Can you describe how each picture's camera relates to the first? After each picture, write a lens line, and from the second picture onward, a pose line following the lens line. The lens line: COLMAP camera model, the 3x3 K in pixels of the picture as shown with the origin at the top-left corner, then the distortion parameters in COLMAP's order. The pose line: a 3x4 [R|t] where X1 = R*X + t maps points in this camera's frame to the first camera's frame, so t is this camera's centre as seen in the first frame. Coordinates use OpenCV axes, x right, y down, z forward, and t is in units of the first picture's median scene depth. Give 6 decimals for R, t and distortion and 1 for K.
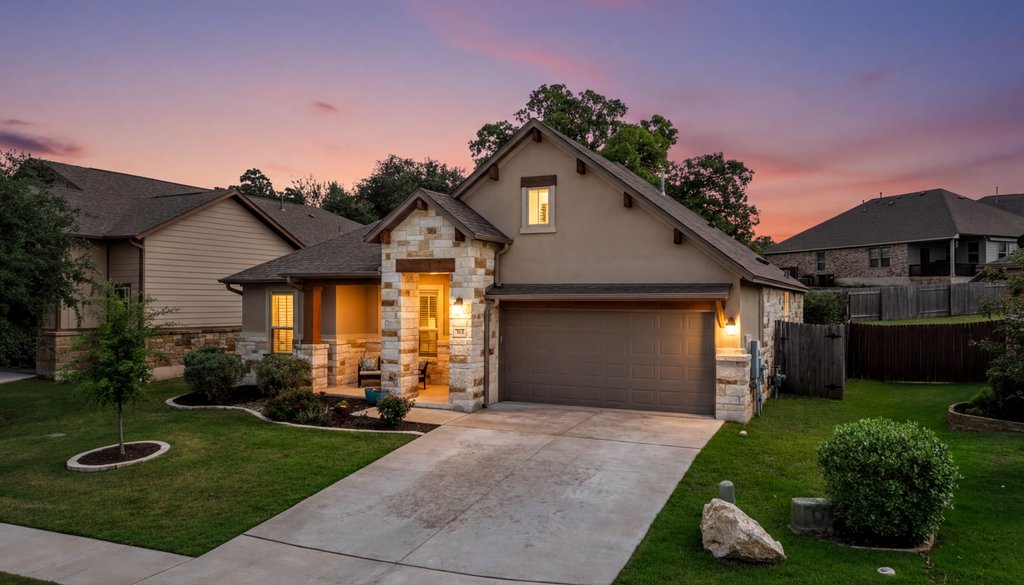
lens RADIAL K [[736.6, 0, 516.6], [0, 736.6, 296.0], [0, 0, 1]] dist [-0.021699, -0.000438]
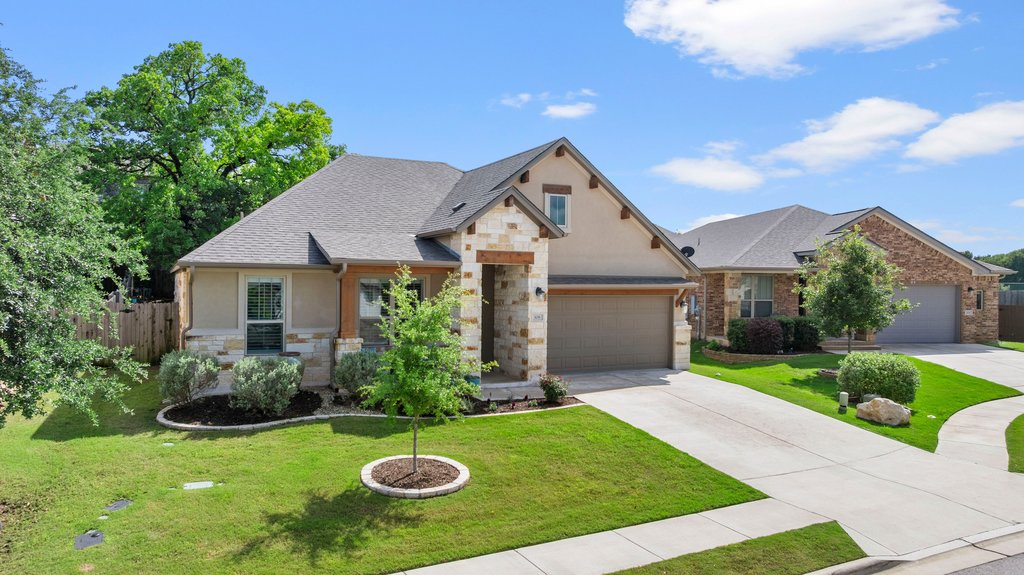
lens RADIAL K [[728.5, 0, 520.0], [0, 728.5, 293.6], [0, 0, 1]] dist [-0.028995, 0.016626]
pose [[0.615623, -0.013224, 0.787930, -0.942486], [-0.010941, 0.999619, 0.025326, -0.015164], [-0.787965, -0.024212, 0.615244, 0.316182]]
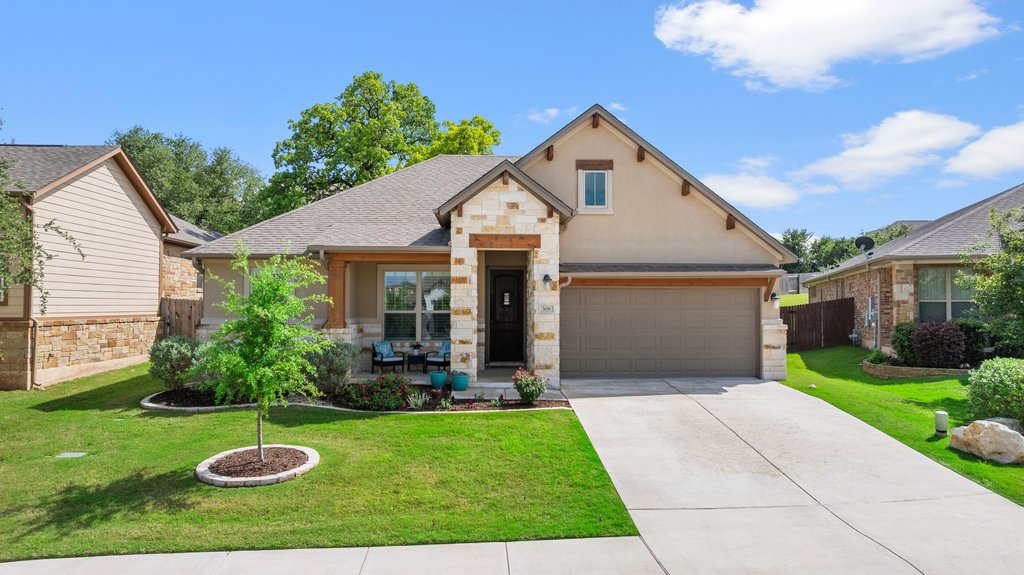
lens RADIAL K [[728.5, 0, 518.2], [0, 728.5, 285.8], [0, 0, 1]] dist [-0.028995, 0.016626]
pose [[0.879079, 0.006551, 0.476632, -0.556055], [0.001894, 0.999850, -0.017236, 0.033401], [-0.476673, 0.016054, 0.878934, 0.148421]]
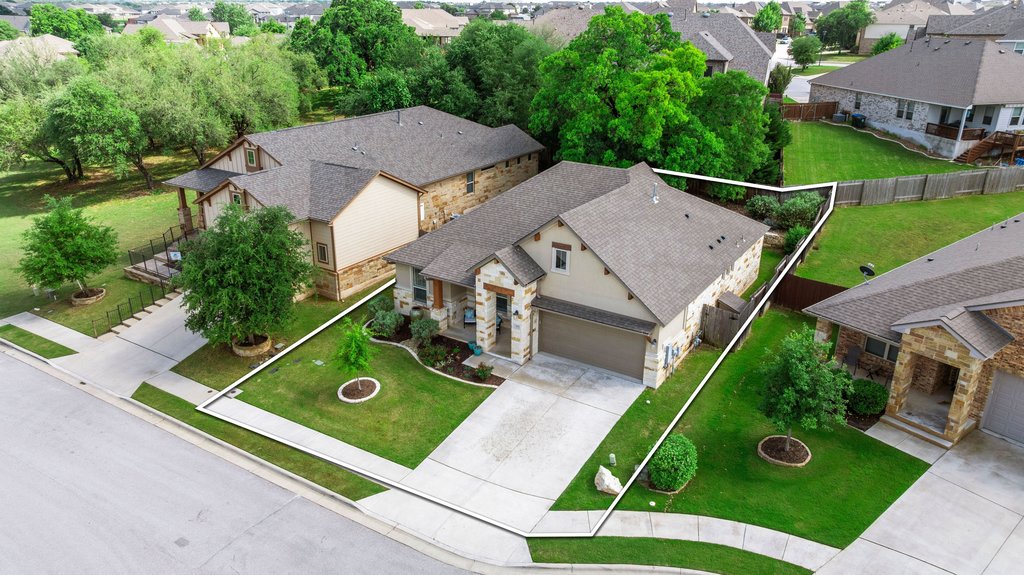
lens RADIAL K [[728.5, 0, 512.9], [0, 728.5, 286.5], [0, 0, 1]] dist [-0.028995, 0.016626]
pose [[0.992398, 0.047665, -0.113462, 0.118338], [-0.002377, 0.929201, 0.369568, -0.719285], [0.123044, -0.366489, 0.922251, -0.683938]]
